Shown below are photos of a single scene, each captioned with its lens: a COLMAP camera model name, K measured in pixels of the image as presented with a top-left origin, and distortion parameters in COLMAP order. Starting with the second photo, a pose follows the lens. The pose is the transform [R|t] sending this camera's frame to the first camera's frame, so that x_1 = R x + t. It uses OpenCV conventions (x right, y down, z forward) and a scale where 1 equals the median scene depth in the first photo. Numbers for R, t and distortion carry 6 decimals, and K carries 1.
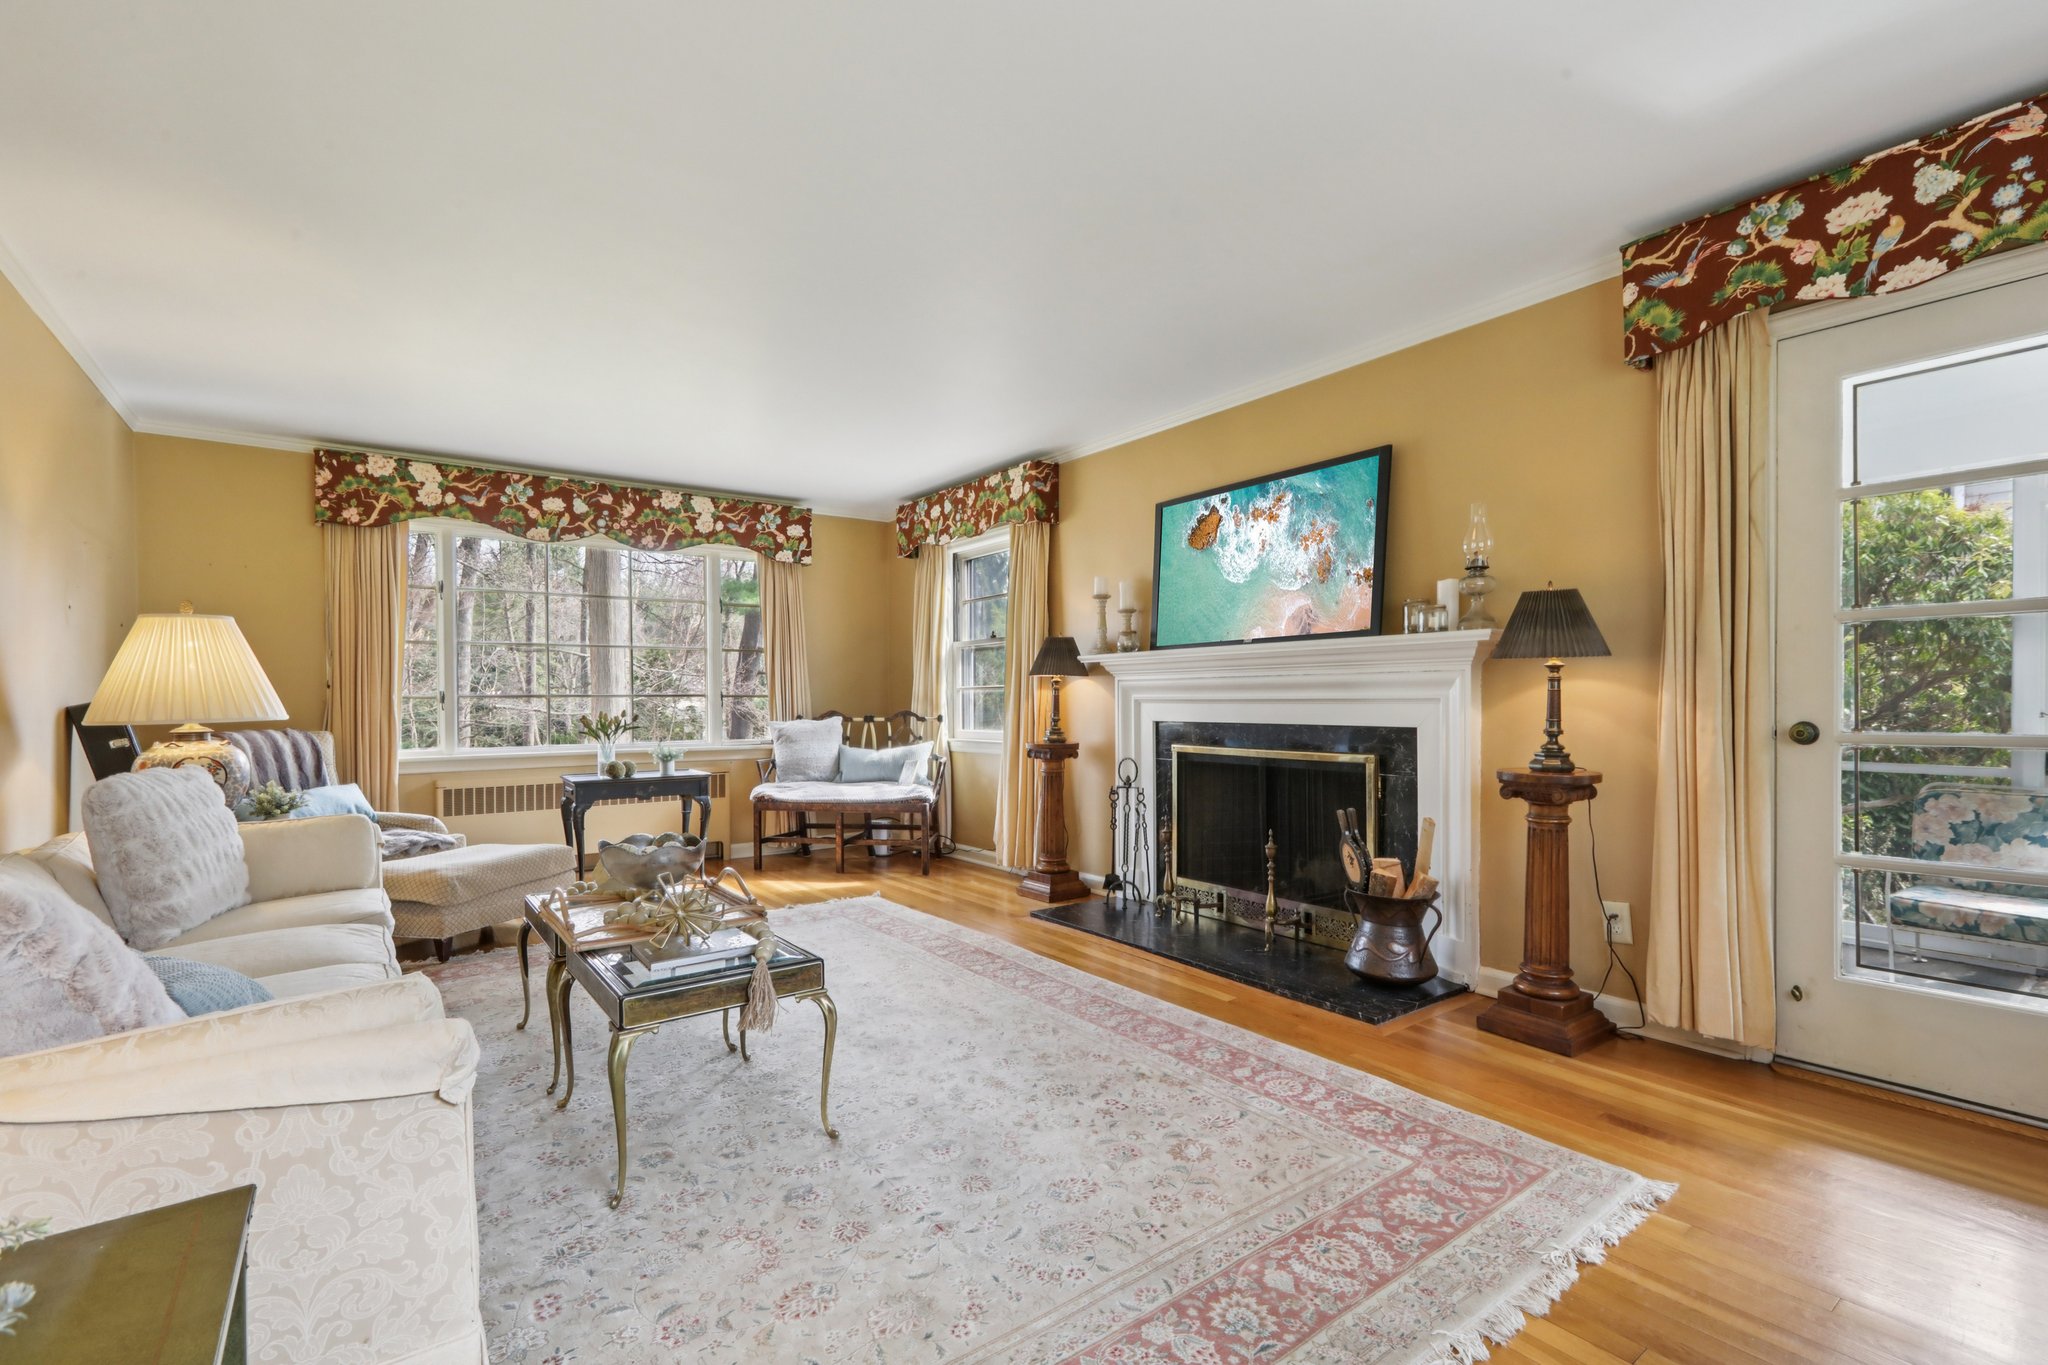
lens RADIAL K [[904.6, 0, 1025.5], [0, 904.6, 705.4], [0, 0, 1]] dist [-0.000050, 0.000083]
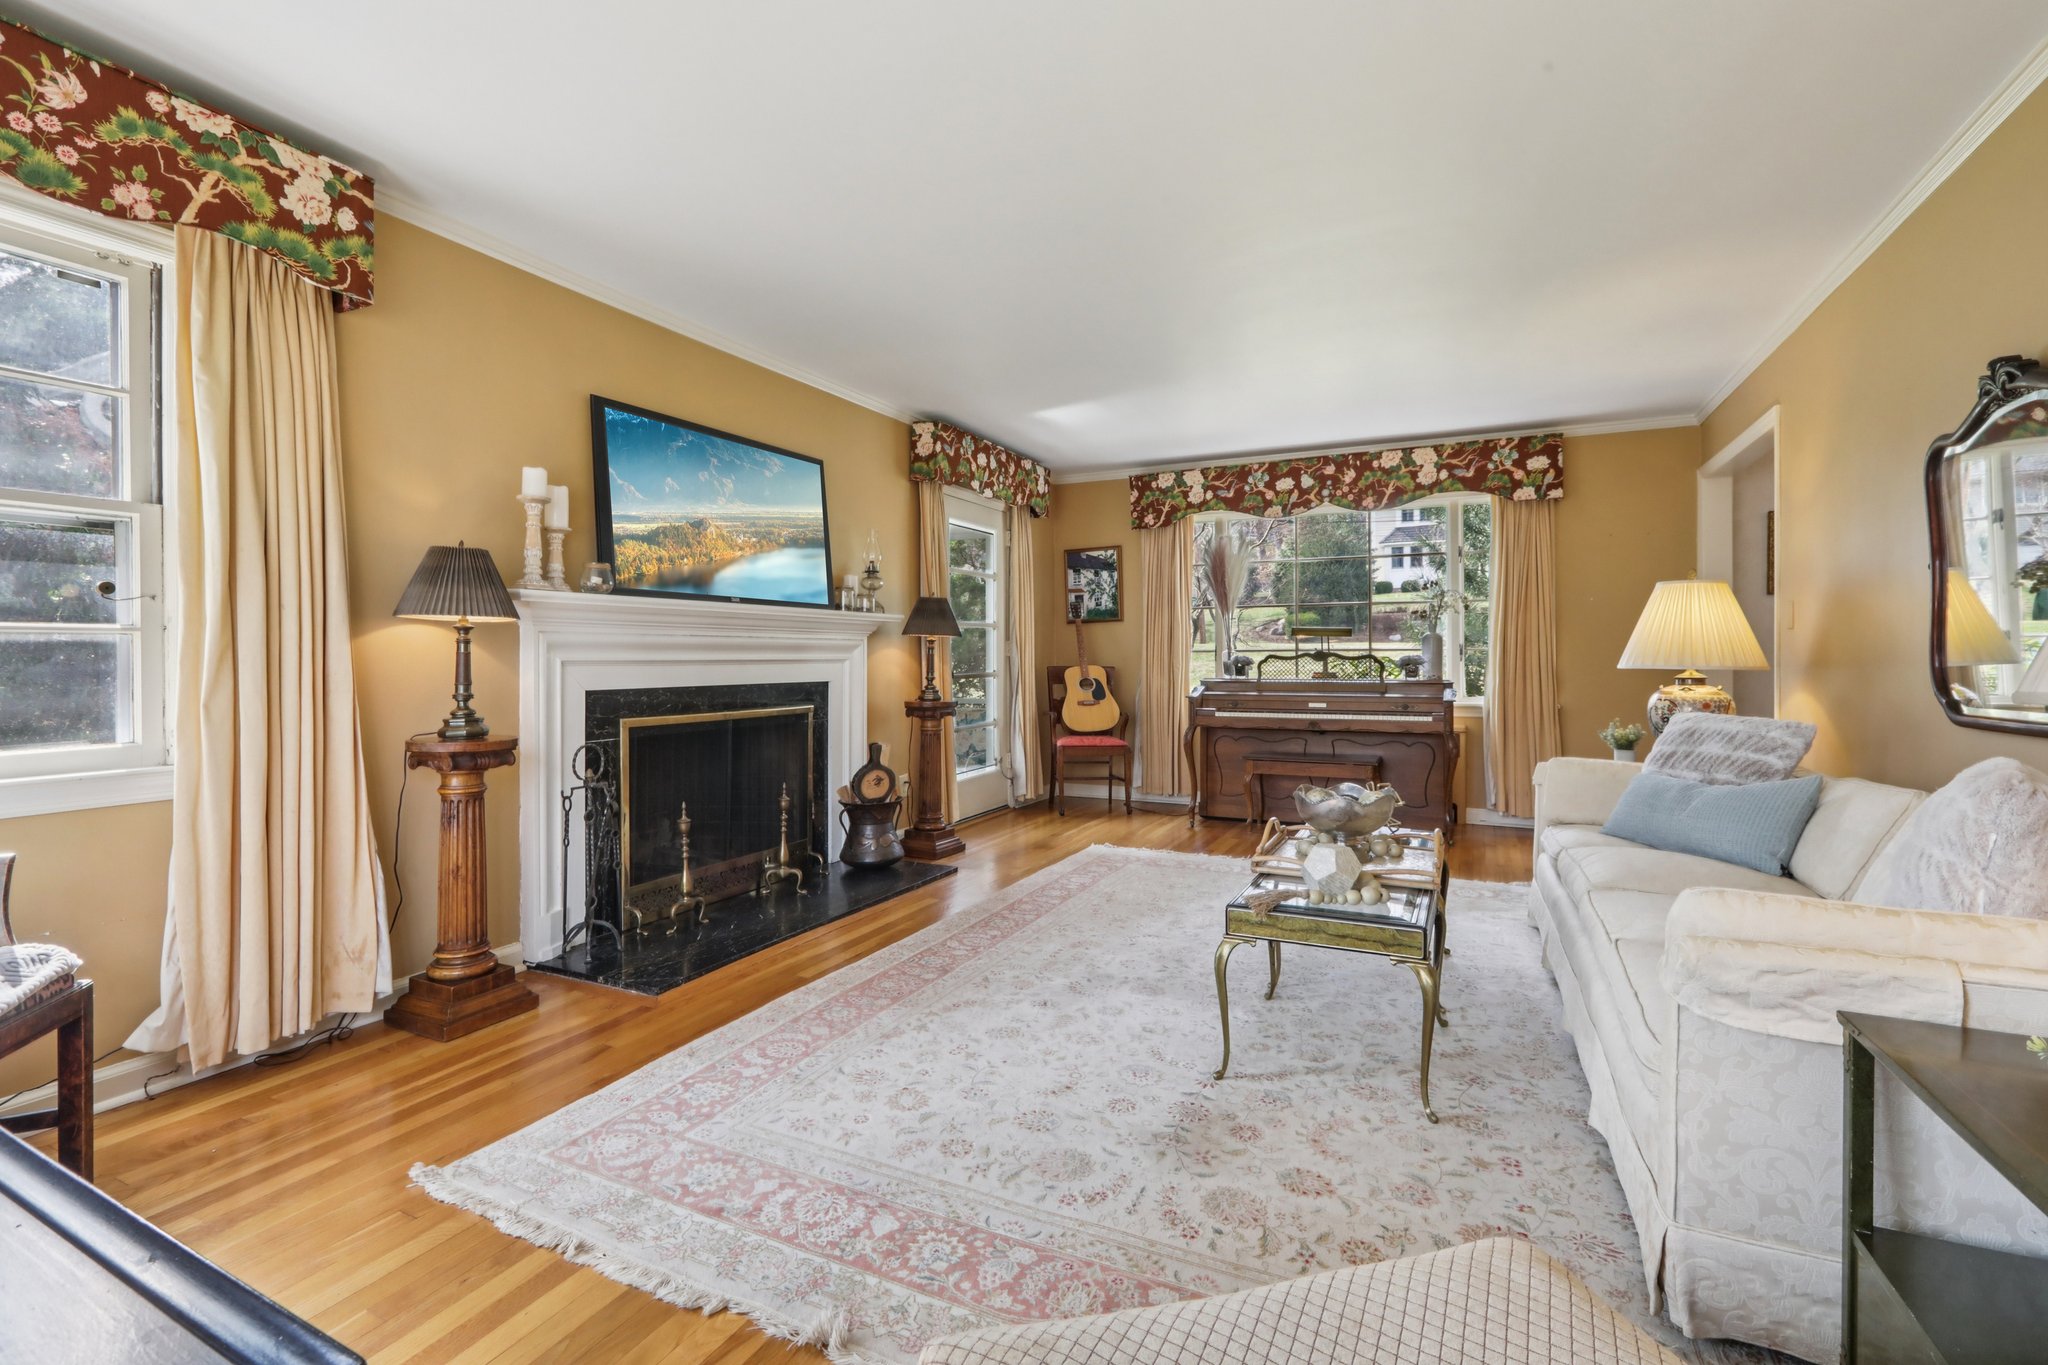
lens RADIAL K [[934.7, 0, 1021.1], [0, 934.7, 657.8], [0, 0, 1]] dist [-0.000736, 0.000196]
pose [[-0.462205, 0.004587, 0.886761, -0.765736], [0.011855, 0.999929, 0.001007, -0.006753], [-0.886694, 0.010978, -0.462227, 1.166093]]
